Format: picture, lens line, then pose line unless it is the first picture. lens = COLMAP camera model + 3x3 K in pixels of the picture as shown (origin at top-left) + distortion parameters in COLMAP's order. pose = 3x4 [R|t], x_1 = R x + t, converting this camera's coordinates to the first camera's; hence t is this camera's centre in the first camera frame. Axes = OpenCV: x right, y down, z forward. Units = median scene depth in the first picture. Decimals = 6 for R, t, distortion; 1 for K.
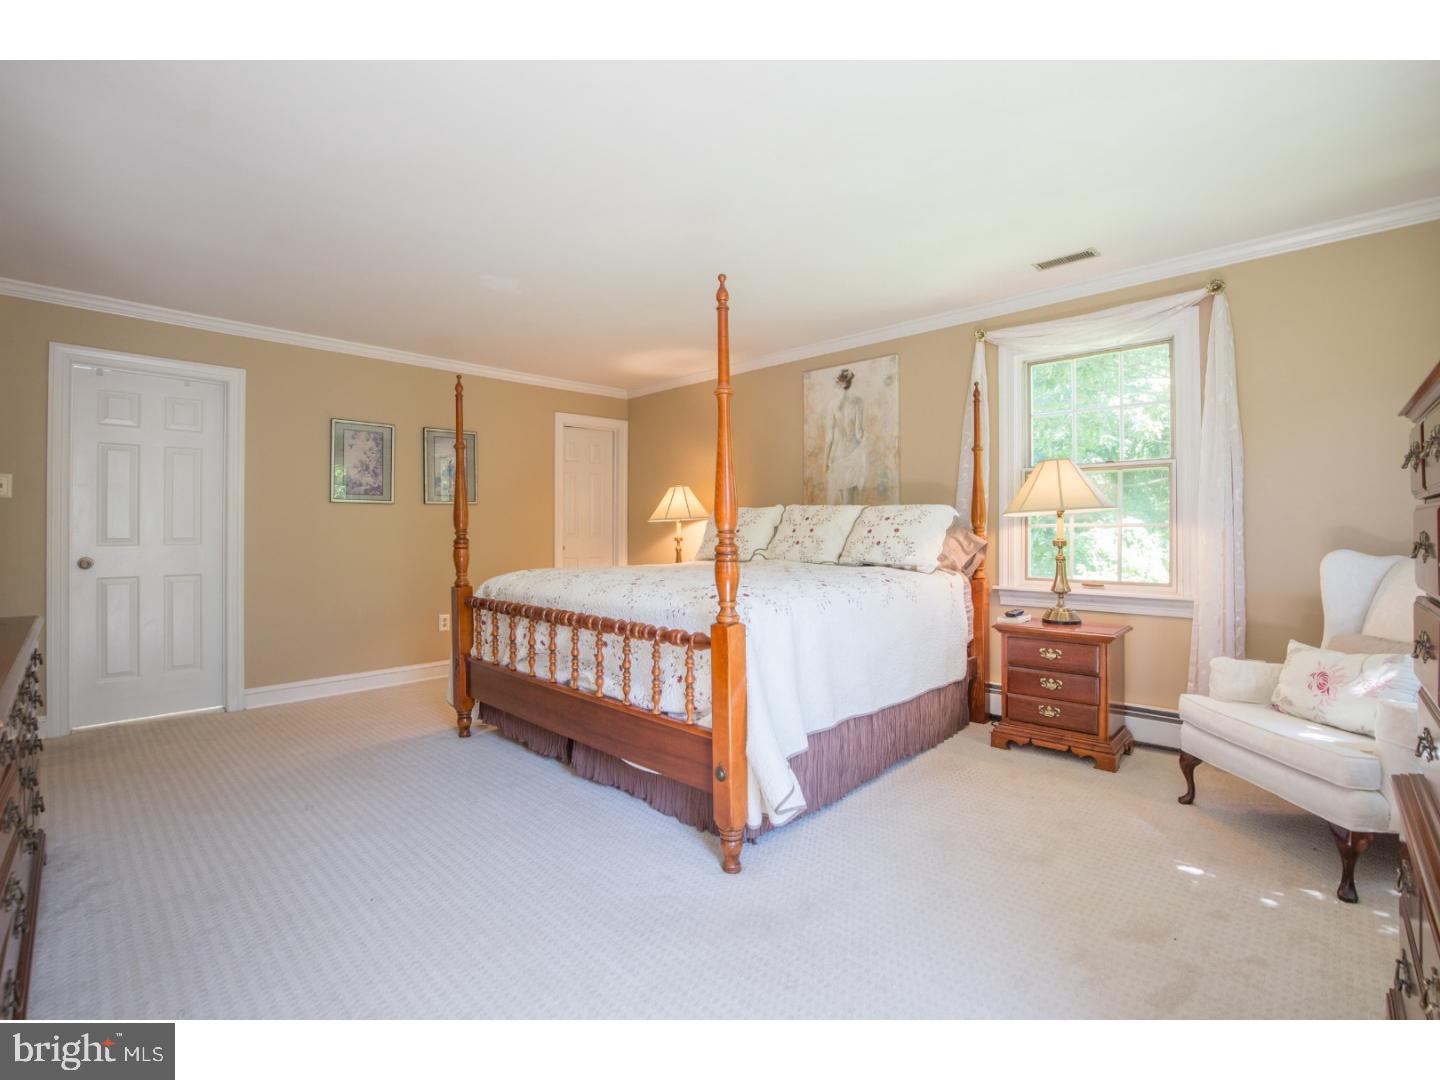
lens RADIAL K [[648.8, 0, 720.8], [0, 648.8, 534.7], [0, 0, 1]] dist [0.001469, -0.002055]
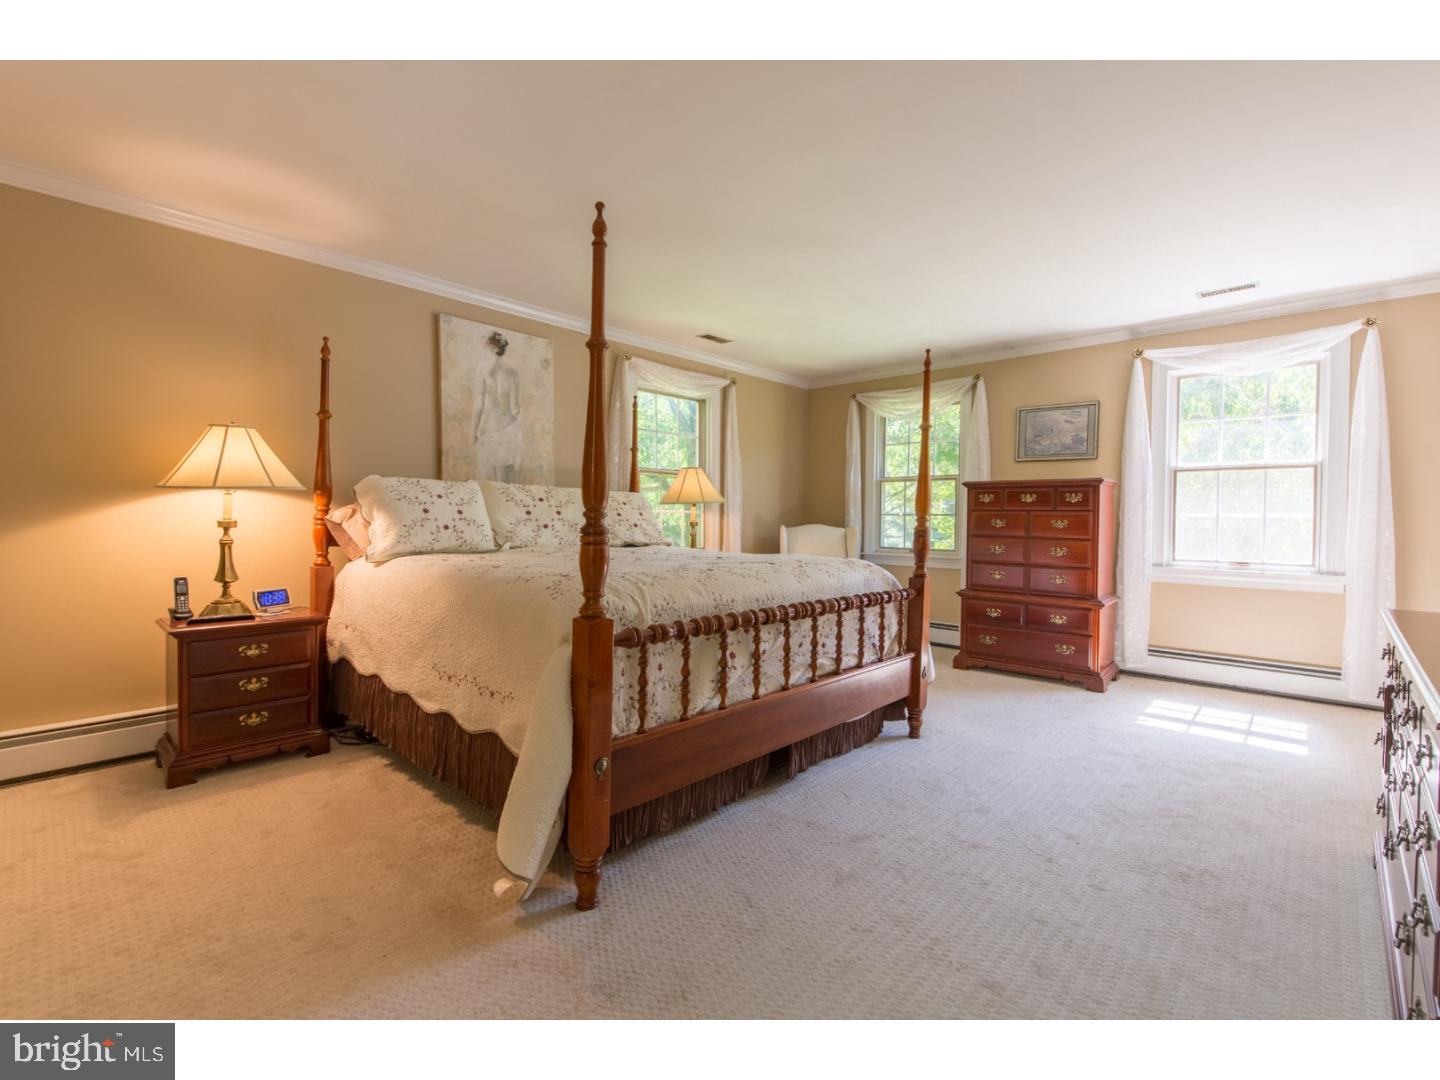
lens RADIAL K [[648.8, 0, 720.7], [0, 648.8, 532.3], [0, 0, 1]] dist [0.001469, -0.002055]
pose [[0.012717, -0.018810, 0.999742, -0.712260], [-0.005424, 0.999807, 0.018880, 0.002273], [-0.999904, -0.005662, 0.012612, 0.685374]]
